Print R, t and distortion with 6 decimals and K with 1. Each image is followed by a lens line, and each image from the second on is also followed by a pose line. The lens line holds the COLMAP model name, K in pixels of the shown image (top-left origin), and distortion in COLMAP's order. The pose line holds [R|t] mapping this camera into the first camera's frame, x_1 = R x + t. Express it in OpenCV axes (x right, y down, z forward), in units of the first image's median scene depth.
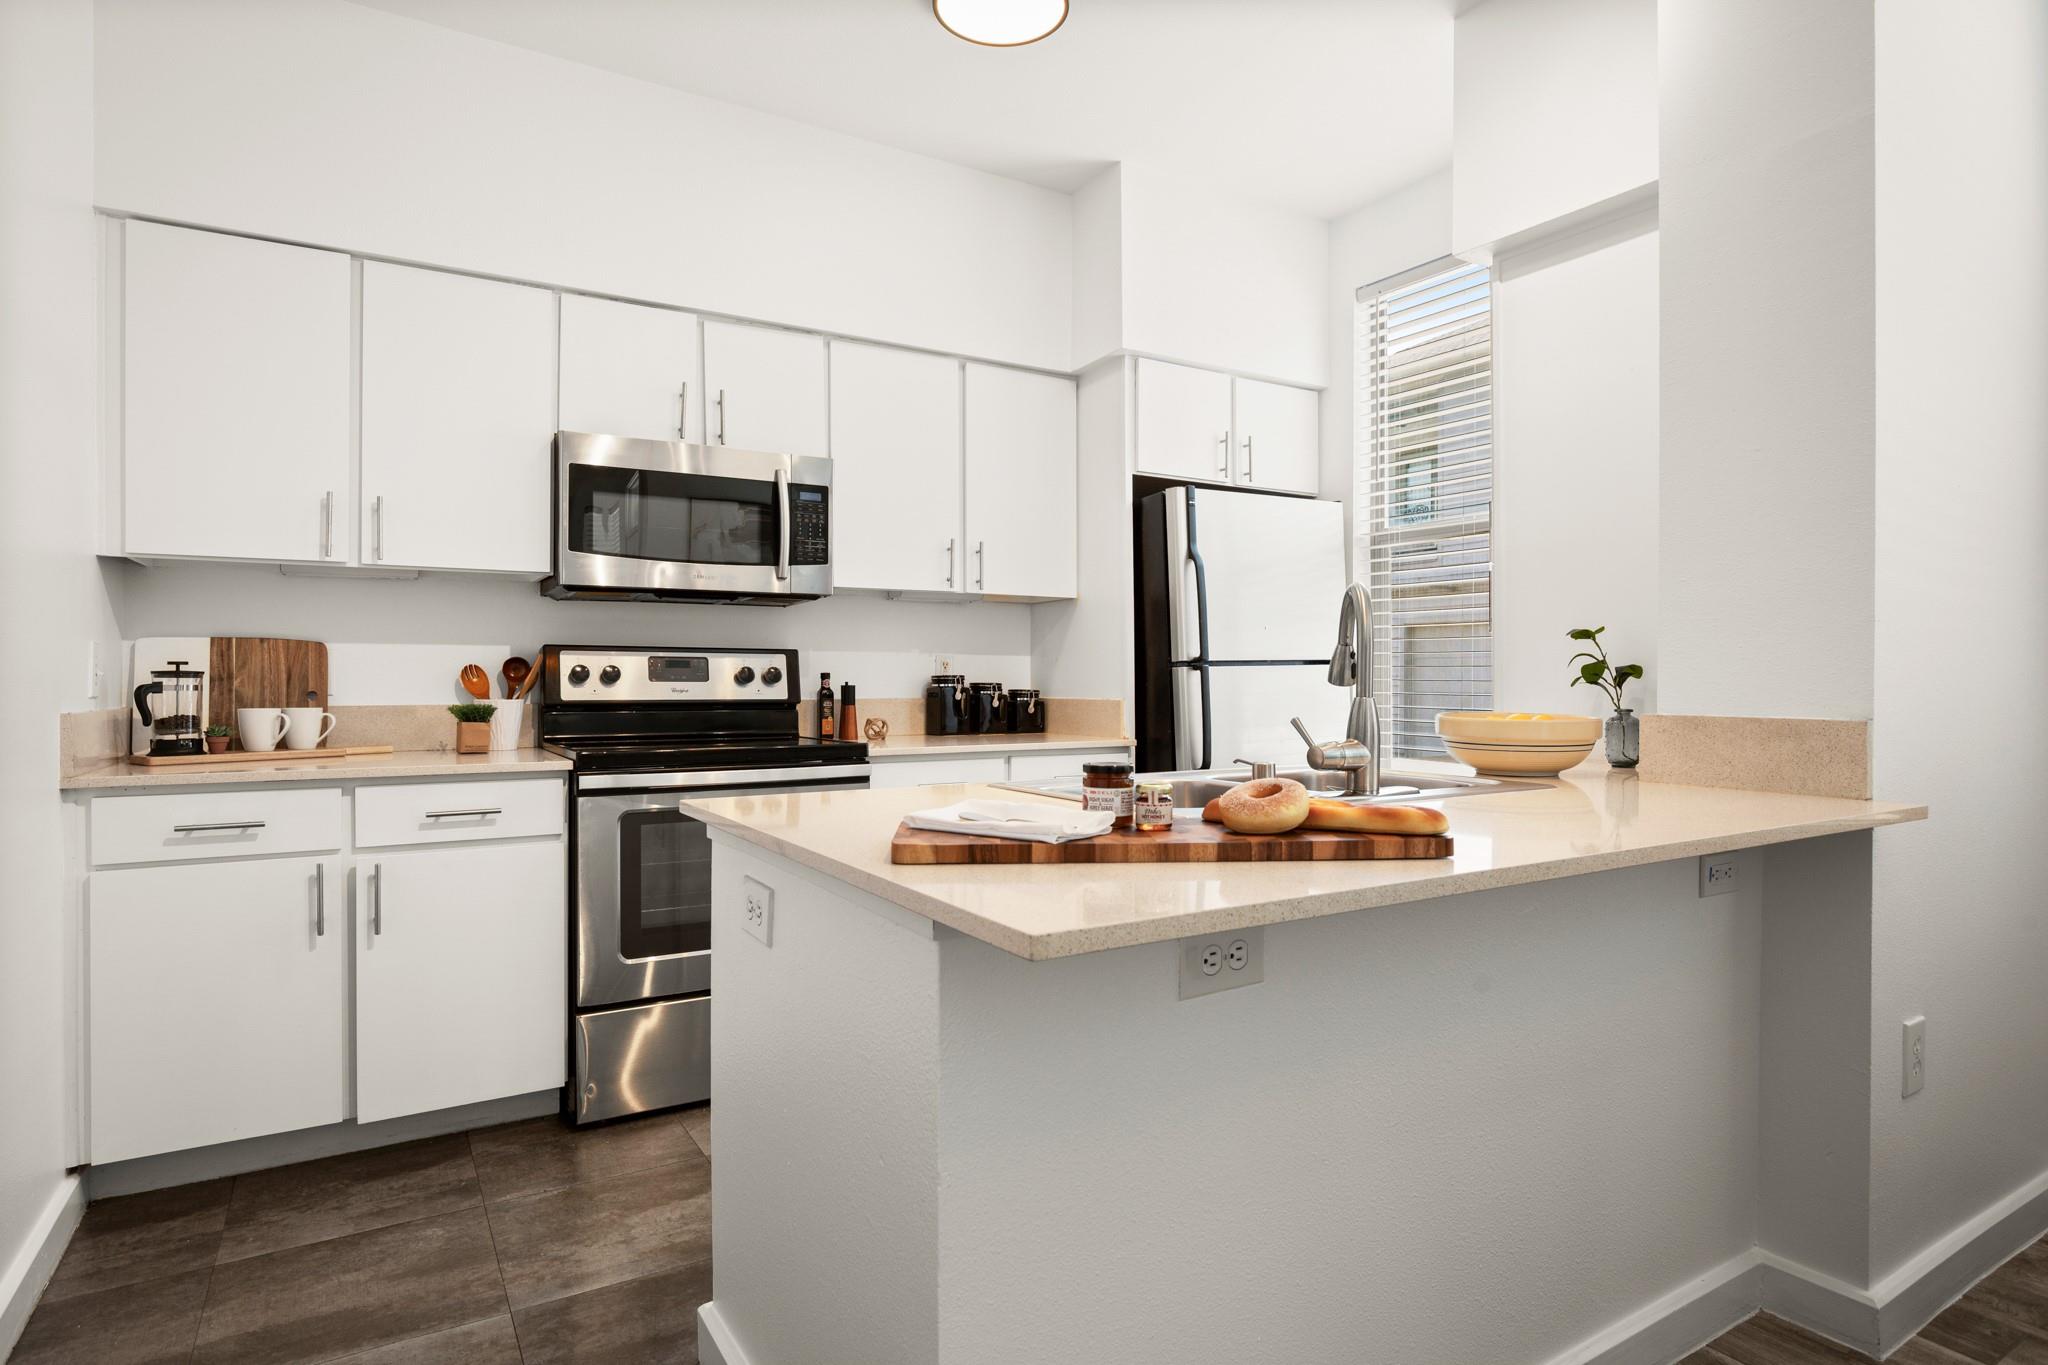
lens RADIAL K [[1098.7, 0, 1027.5], [0, 1098.7, 682.8], [0, 0, 1]] dist [0.000136, -0.001600]
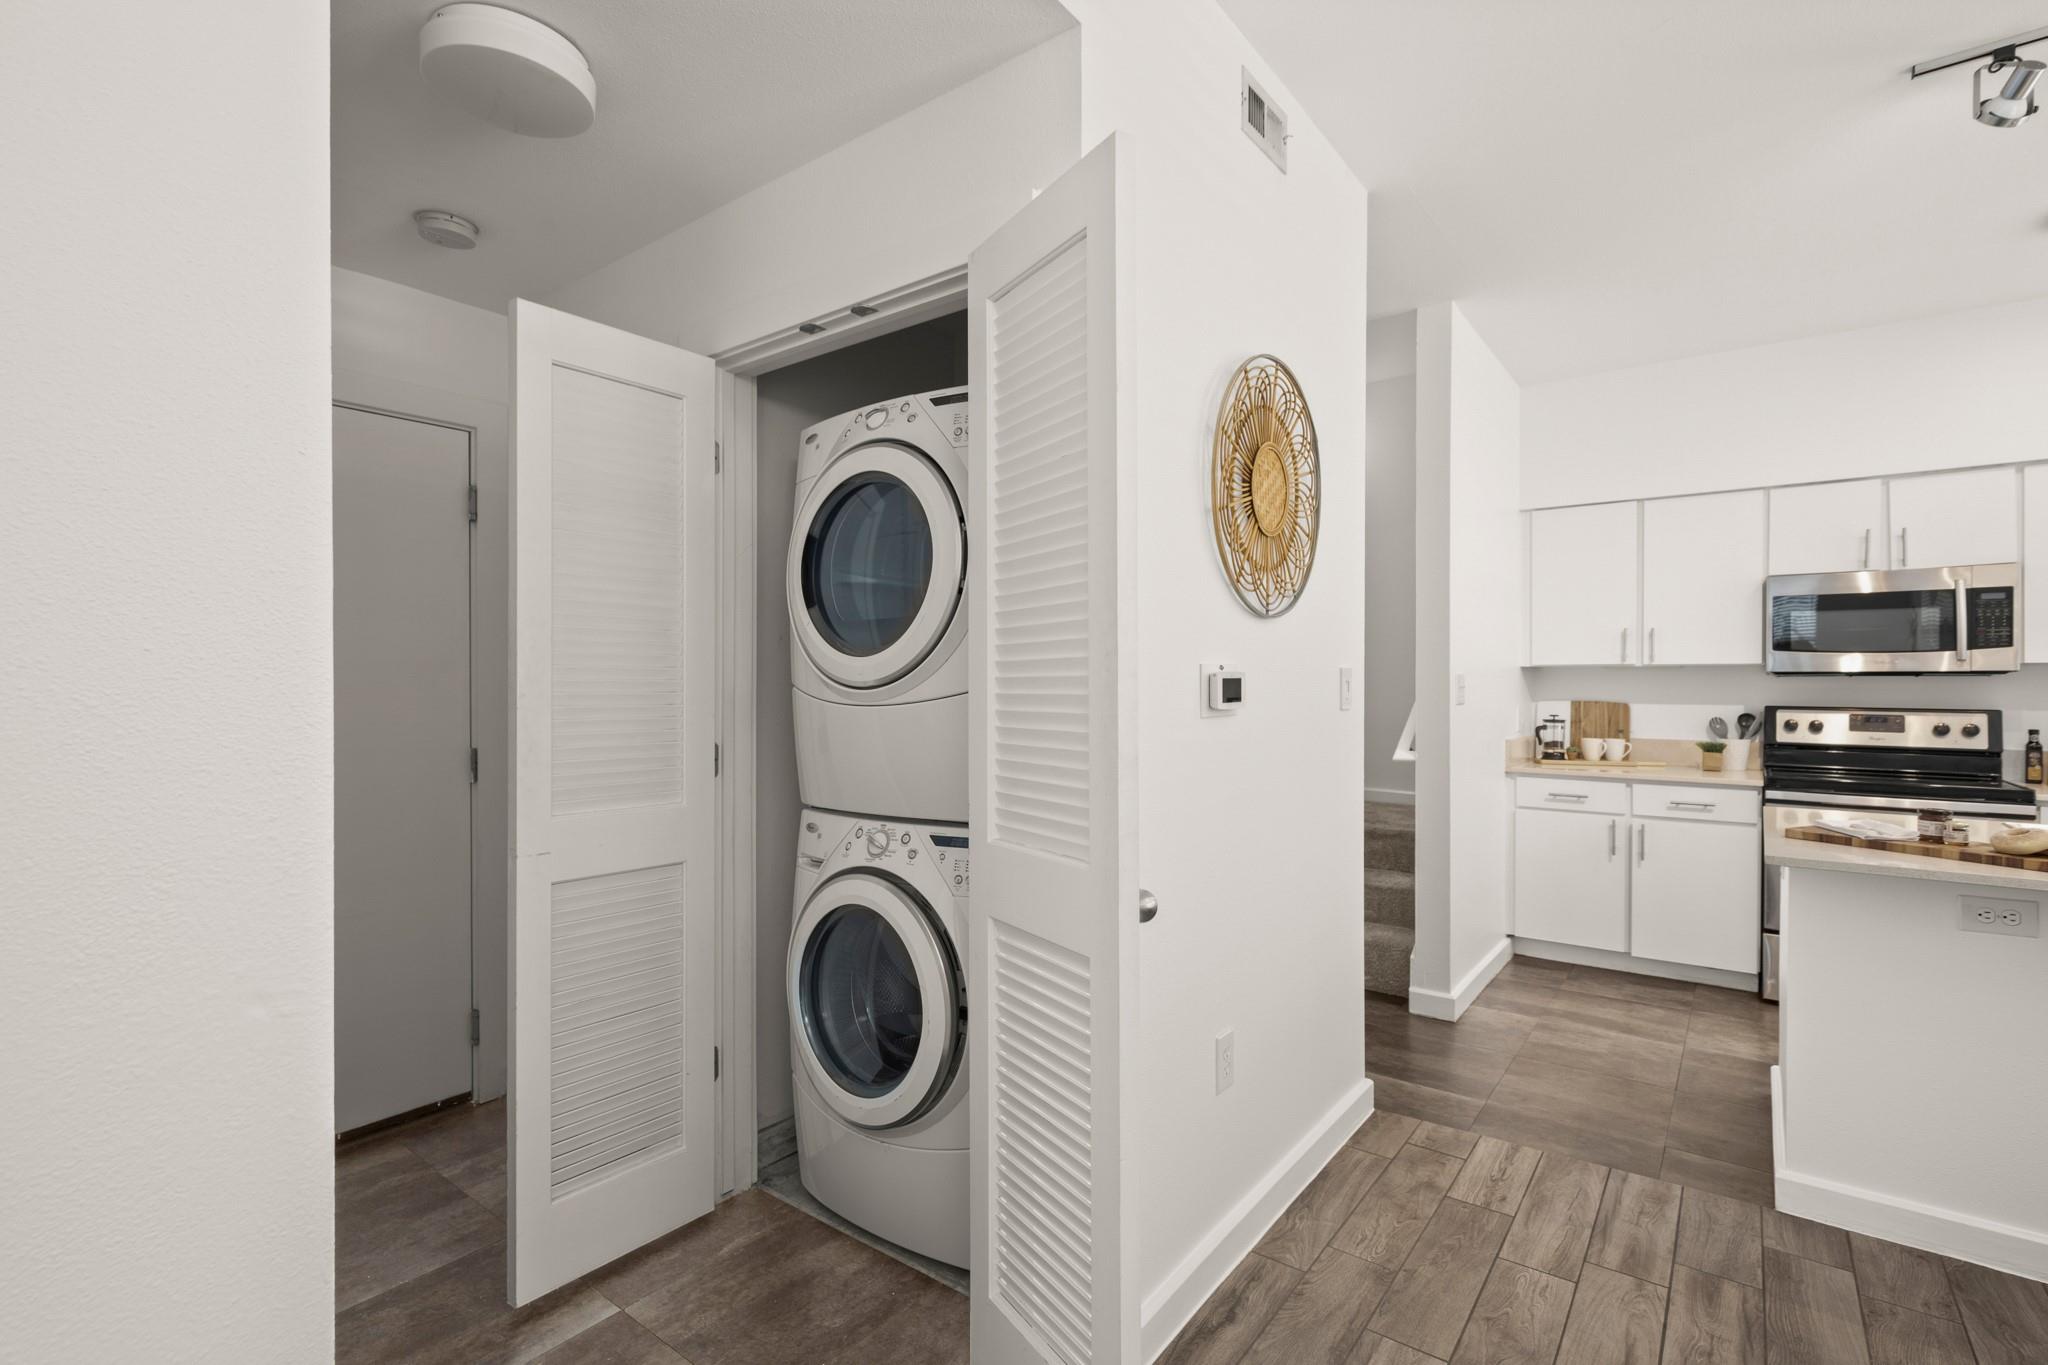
lens RADIAL K [[937.8, 0, 1026.2], [0, 937.8, 688.0], [0, 0, 1]] dist [0.003979, -0.000340]
pose [[0.353614, 0.003562, -0.935385, 0.489970], [-0.007766, 0.999969, 0.000872, -0.058310], [0.935359, 0.006956, 0.353631, -0.516500]]
